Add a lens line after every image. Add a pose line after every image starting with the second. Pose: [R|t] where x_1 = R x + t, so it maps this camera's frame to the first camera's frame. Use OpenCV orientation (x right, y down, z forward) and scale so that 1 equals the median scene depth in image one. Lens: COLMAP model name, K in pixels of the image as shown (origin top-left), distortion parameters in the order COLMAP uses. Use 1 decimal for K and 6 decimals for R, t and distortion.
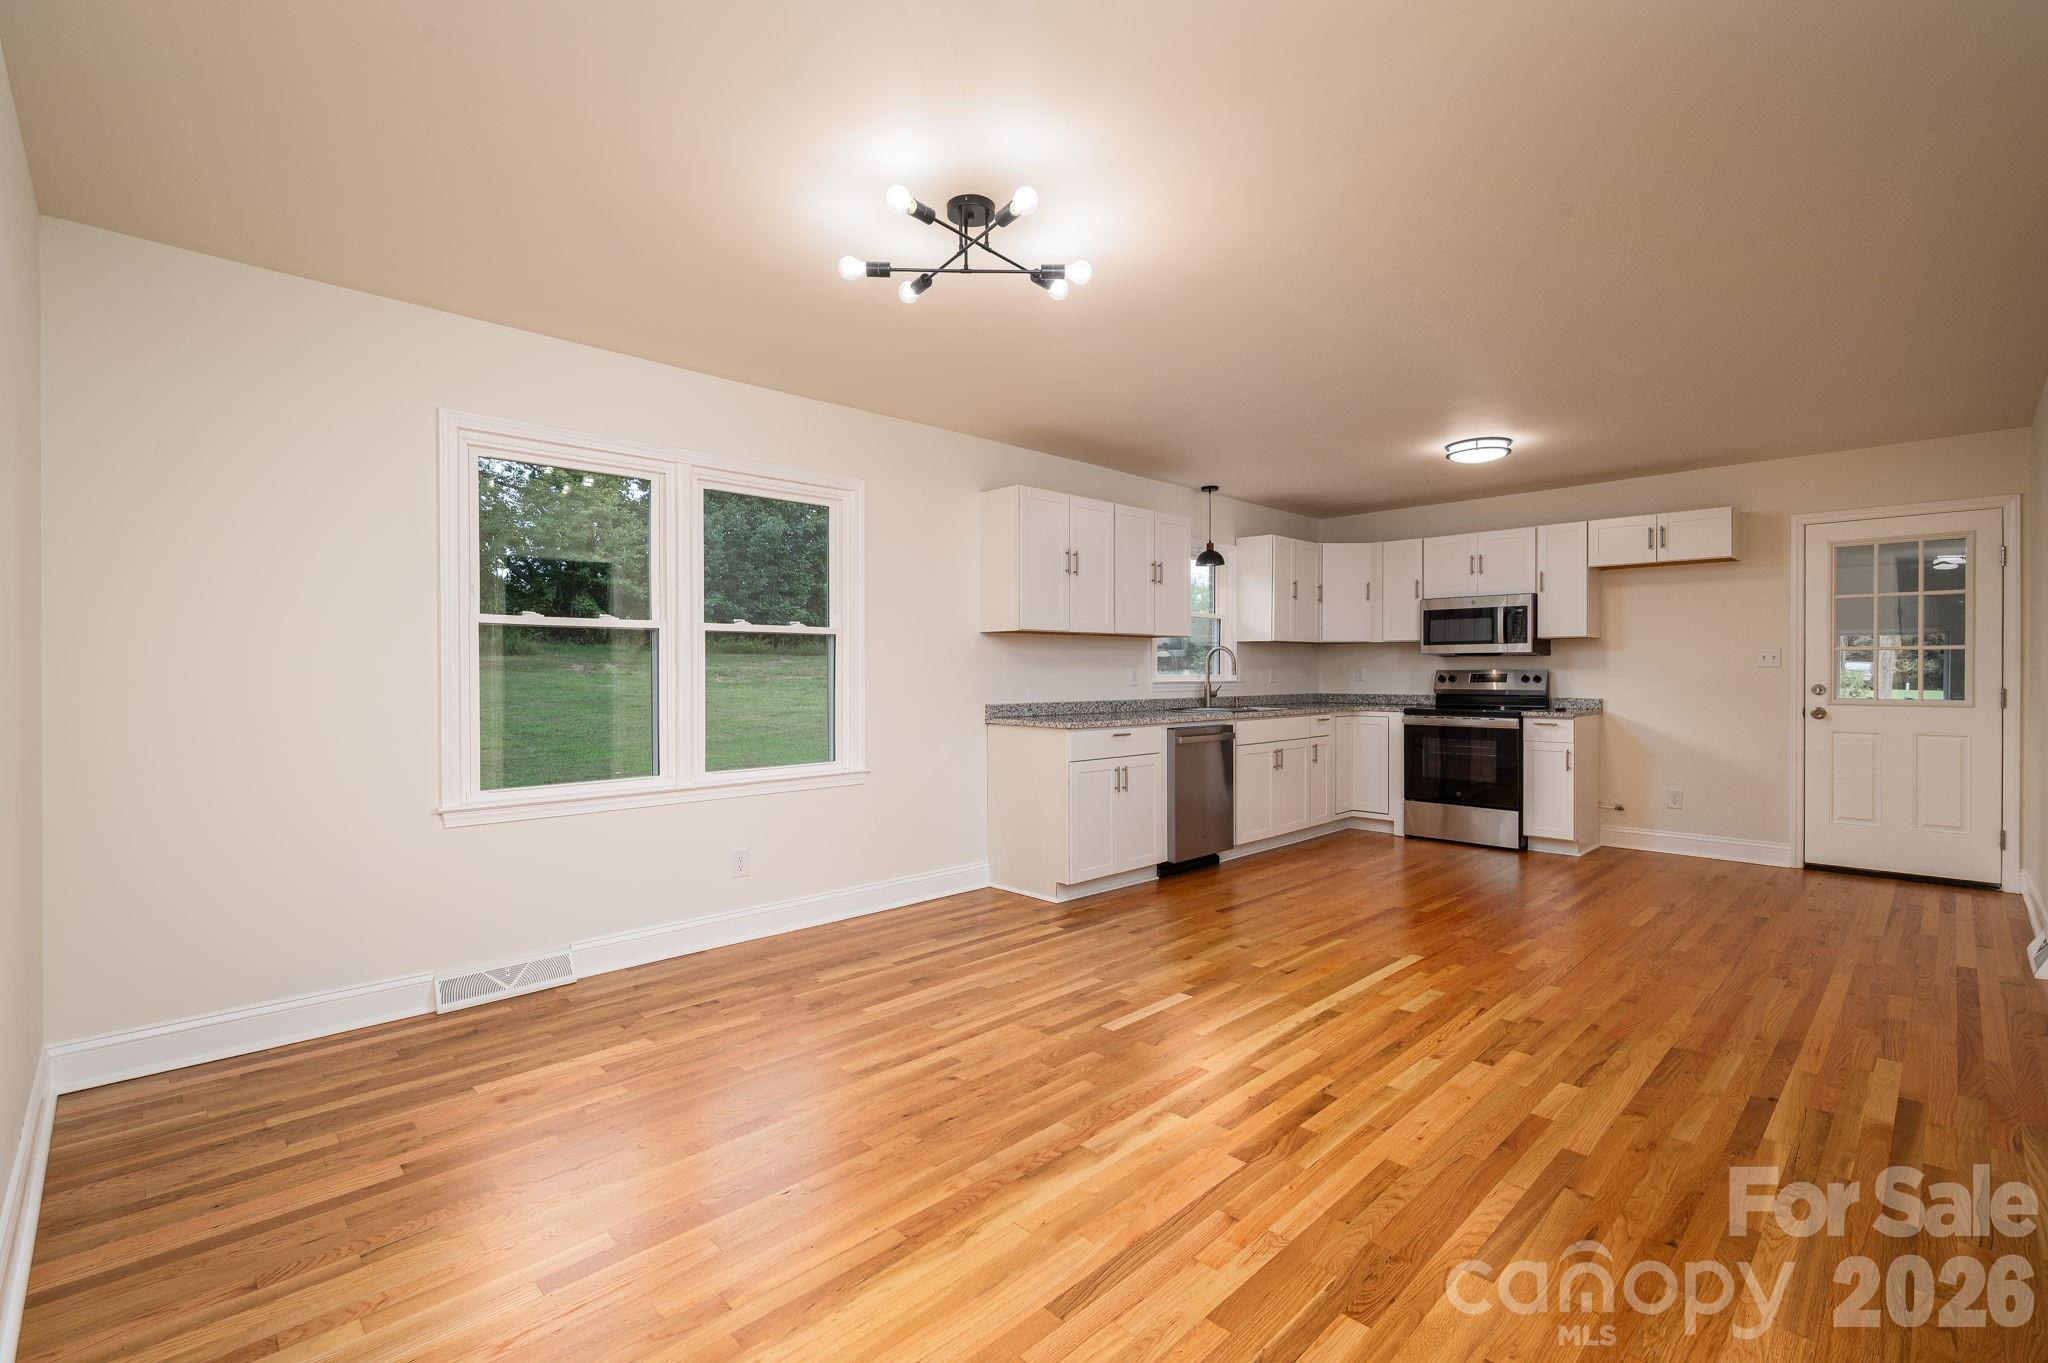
lens RADIAL K [[940.0, 0, 1020.7], [0, 940.0, 679.3], [0, 0, 1]] dist [0.000925, 0.000095]
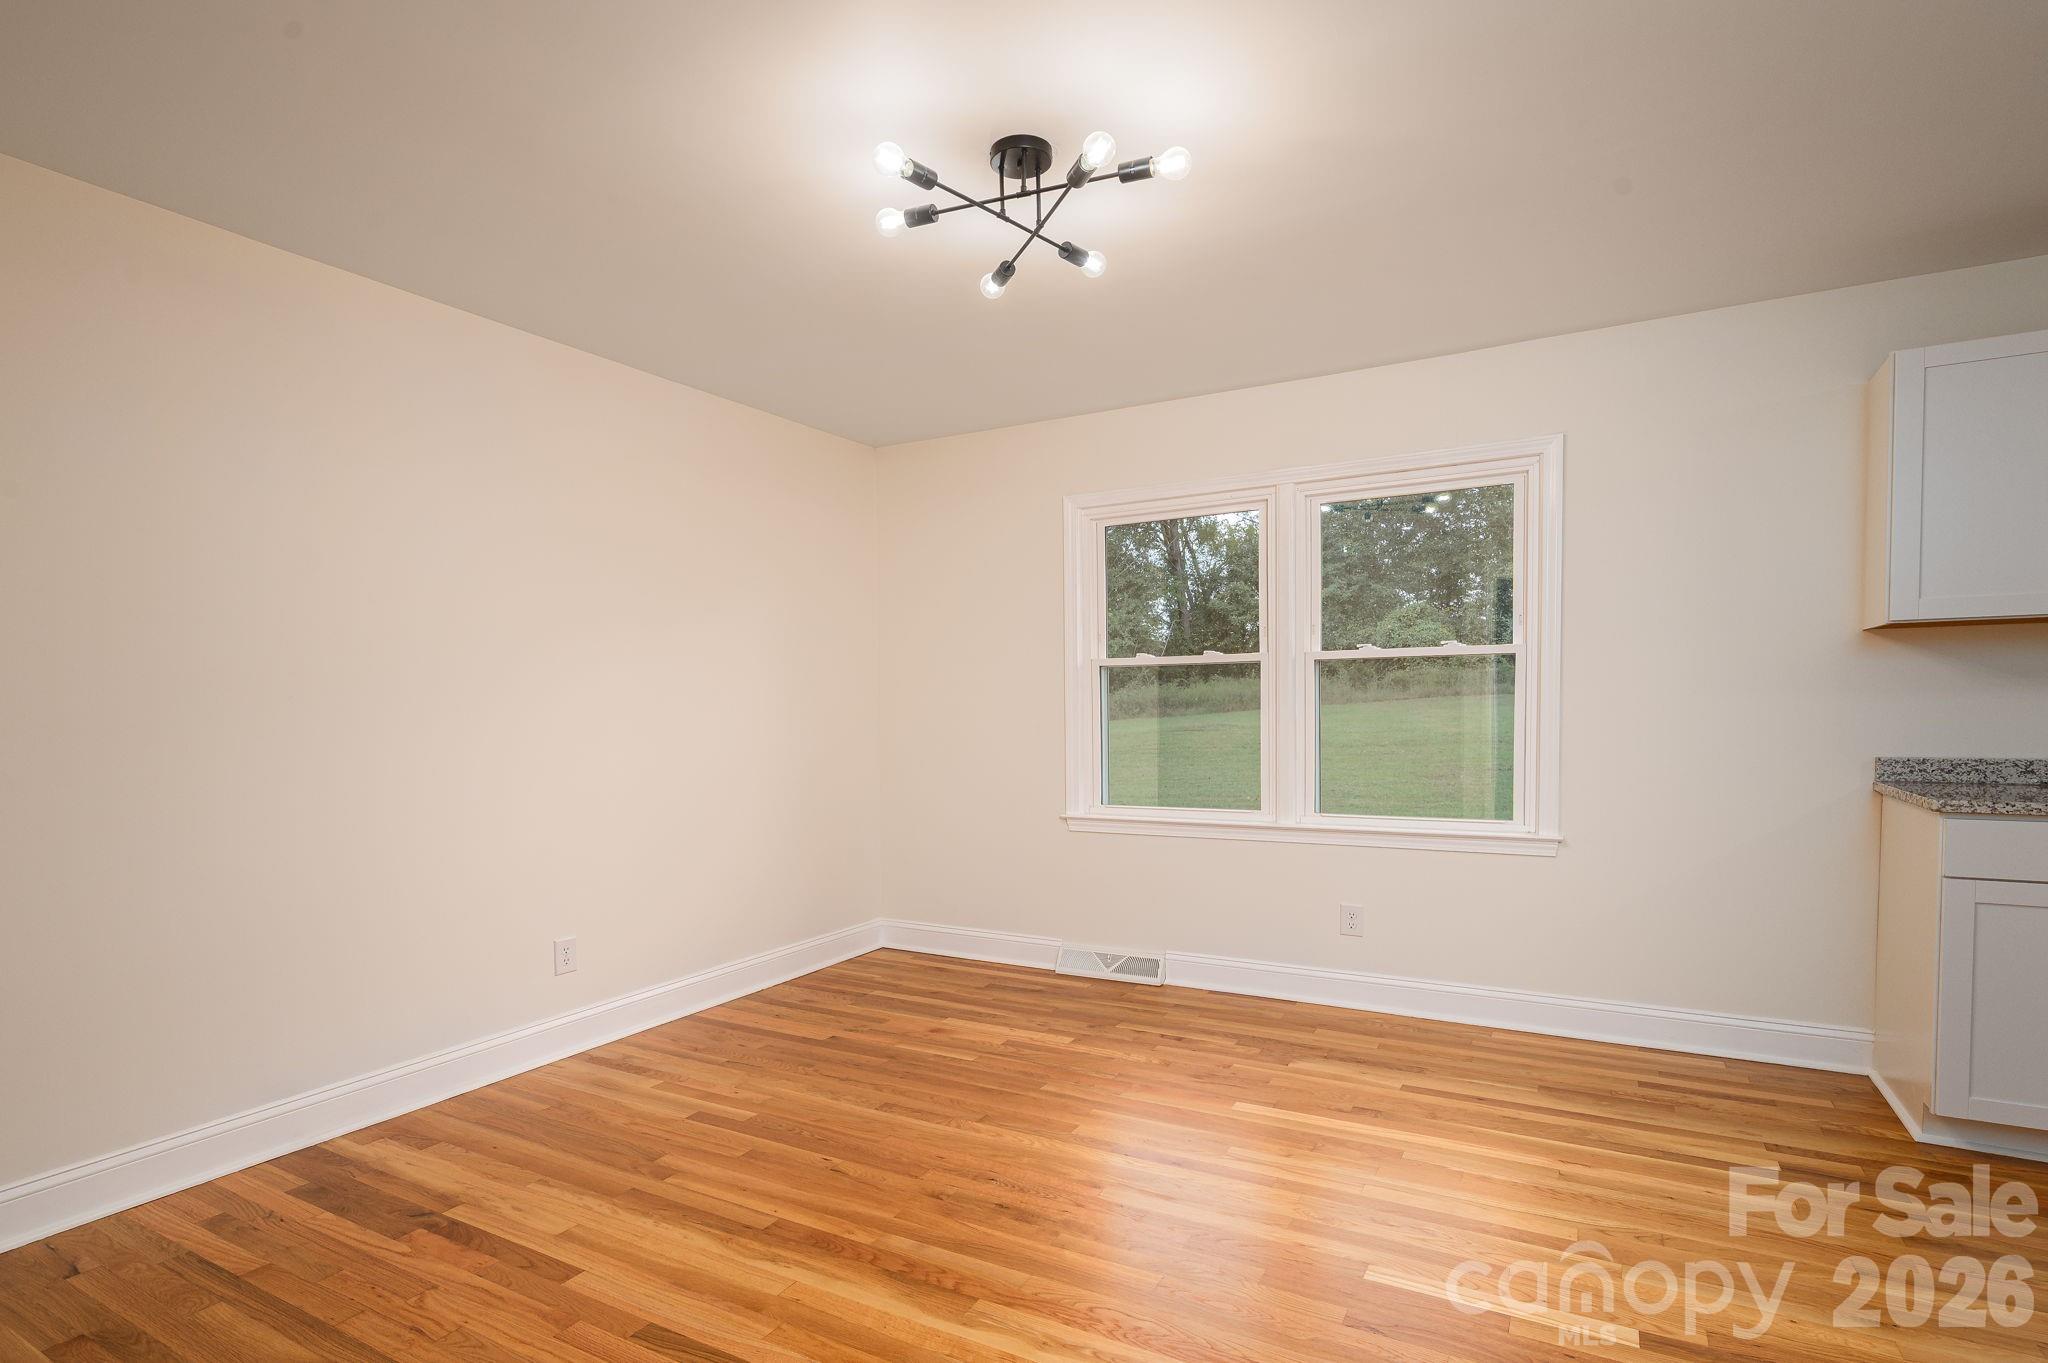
lens RADIAL K [[951.9, 0, 1028.2], [0, 951.9, 732.8], [0, 0, 1]] dist [-0.000770, 0.000040]
pose [[0.300599, 0.024554, -0.953435, 0.511125], [0.002535, 0.999644, 0.026544, -0.006282], [0.953747, -0.010396, 0.300430, 0.487423]]
